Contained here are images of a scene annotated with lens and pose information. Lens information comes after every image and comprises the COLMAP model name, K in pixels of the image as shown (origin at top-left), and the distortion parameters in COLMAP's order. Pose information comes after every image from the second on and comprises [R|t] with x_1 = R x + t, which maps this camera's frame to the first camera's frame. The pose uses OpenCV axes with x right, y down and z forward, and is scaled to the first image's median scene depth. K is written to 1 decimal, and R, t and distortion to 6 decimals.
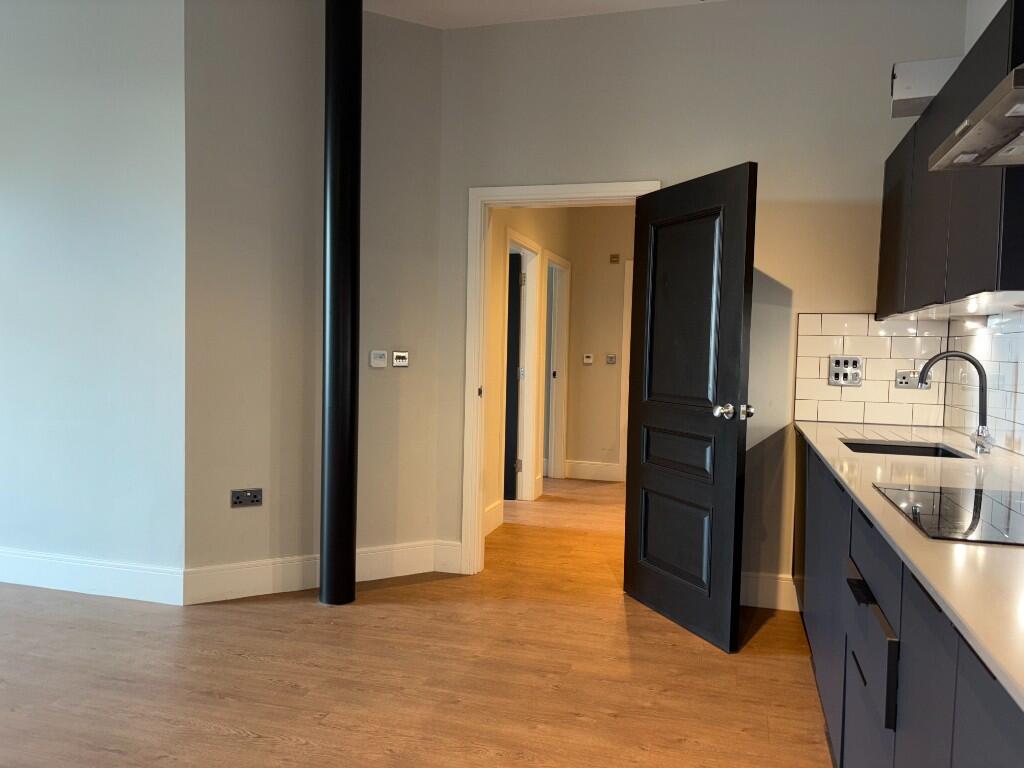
lens RADIAL K [[784.1, 0, 512.0], [0, 784.1, 384.0], [0, 0, 1]] dist [0.065480, -0.086784]
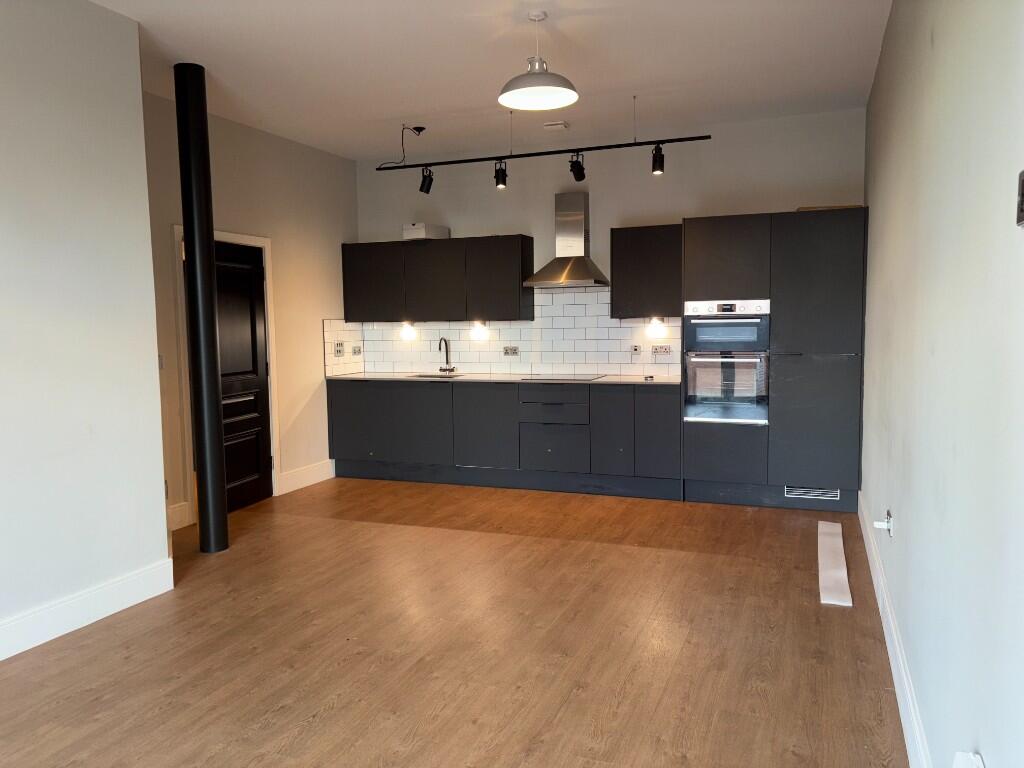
lens RADIAL K [[784.1, 0, 512.0], [0, 784.1, 384.0], [0, 0, 1]] dist [0.065480, -0.086784]
pose [[0.101040, -0.109617, 0.988825, -1.487299], [0.068020, 0.992347, 0.103057, -0.102470], [-0.992554, 0.056847, 0.107723, 0.370151]]
